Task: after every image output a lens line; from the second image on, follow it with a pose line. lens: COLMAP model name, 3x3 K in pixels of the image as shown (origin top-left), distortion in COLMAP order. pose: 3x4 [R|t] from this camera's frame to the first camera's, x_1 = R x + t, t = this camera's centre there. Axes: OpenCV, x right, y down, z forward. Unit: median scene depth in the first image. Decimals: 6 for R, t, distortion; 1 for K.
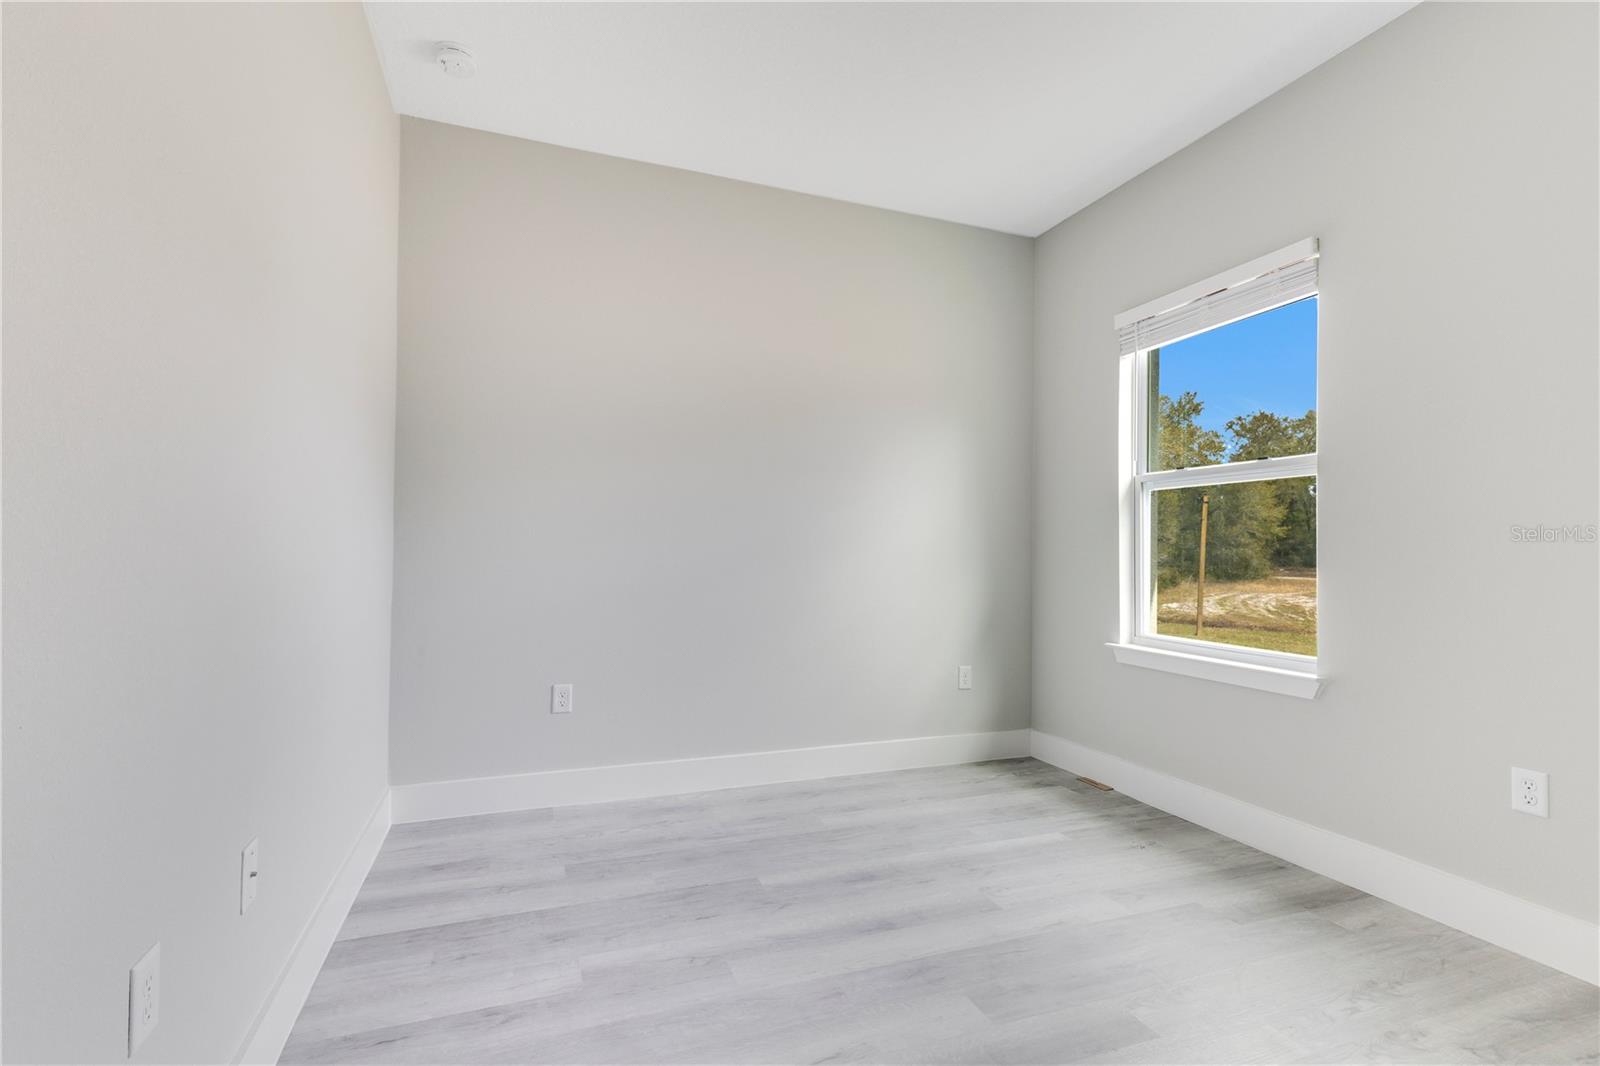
lens RADIAL K [[729.8, 0, 805.6], [0, 729.8, 516.3], [0, 0, 1]] dist [0.009107, -0.000106]
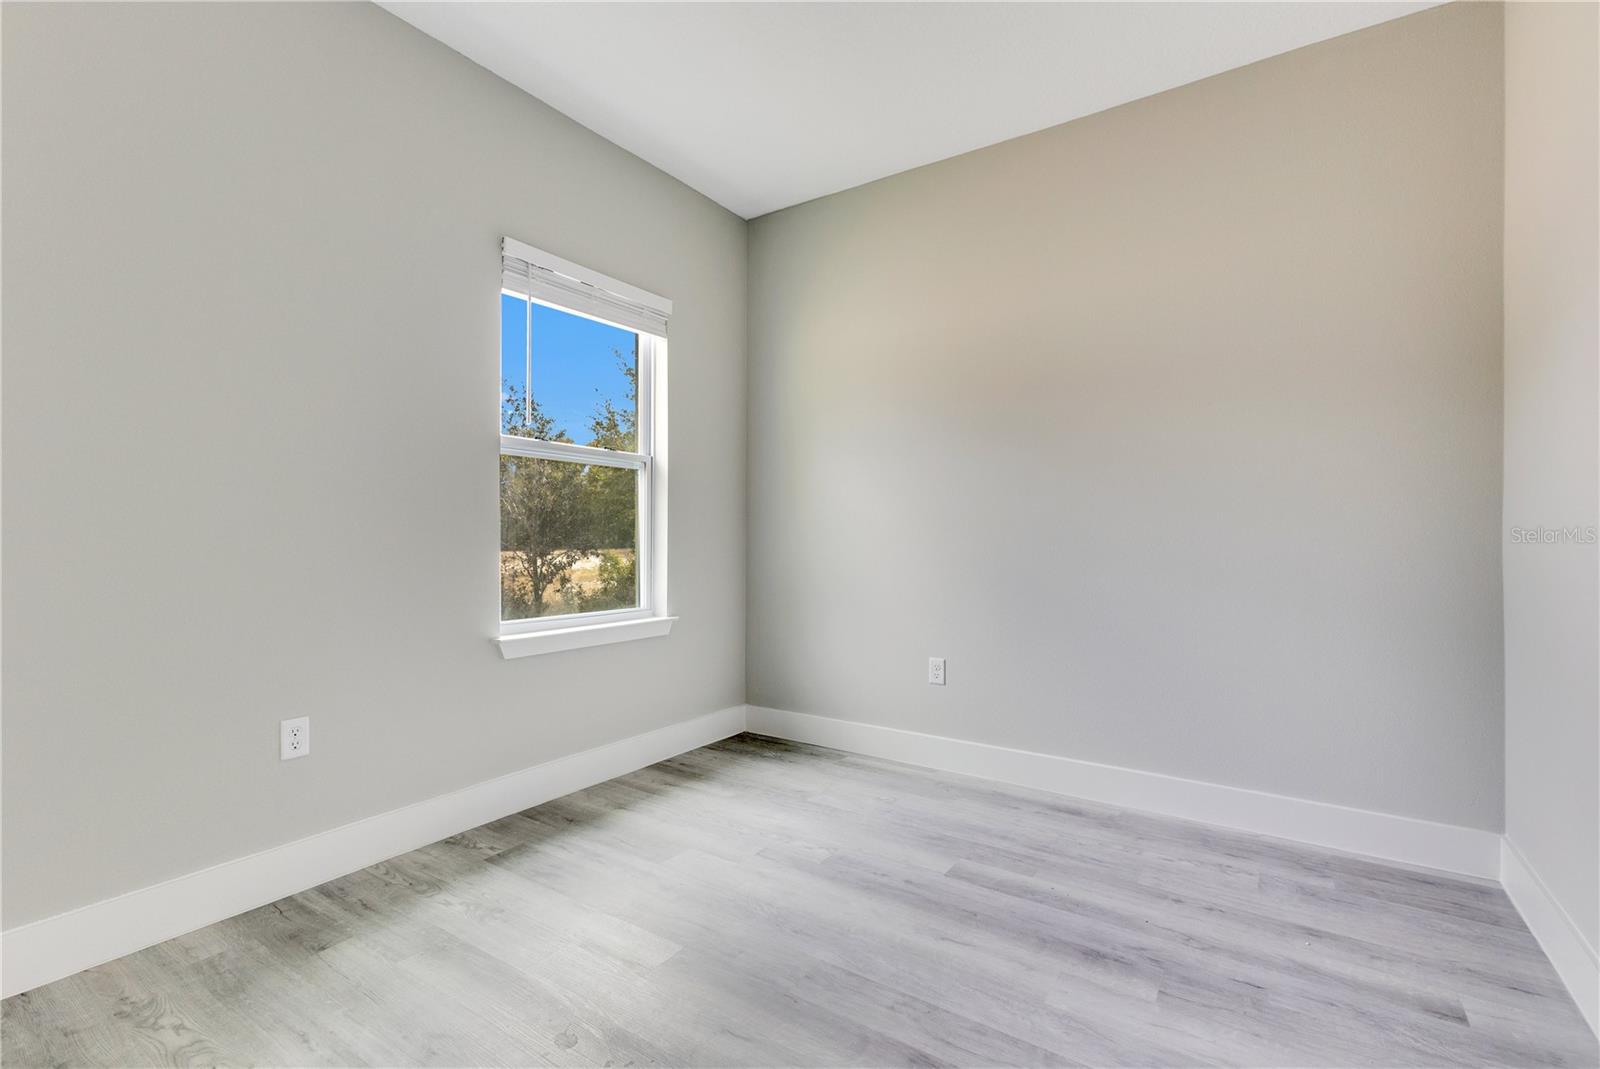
lens RADIAL K [[729.8, 0, 805.6], [0, 729.8, 517.8], [0, 0, 1]] dist [0.009107, -0.000106]
pose [[-0.569672, 0.006148, 0.821849, -0.489669], [-0.050592, 0.997813, -0.042533, 0.062419], [-0.820313, -0.065809, -0.568116, 1.324323]]
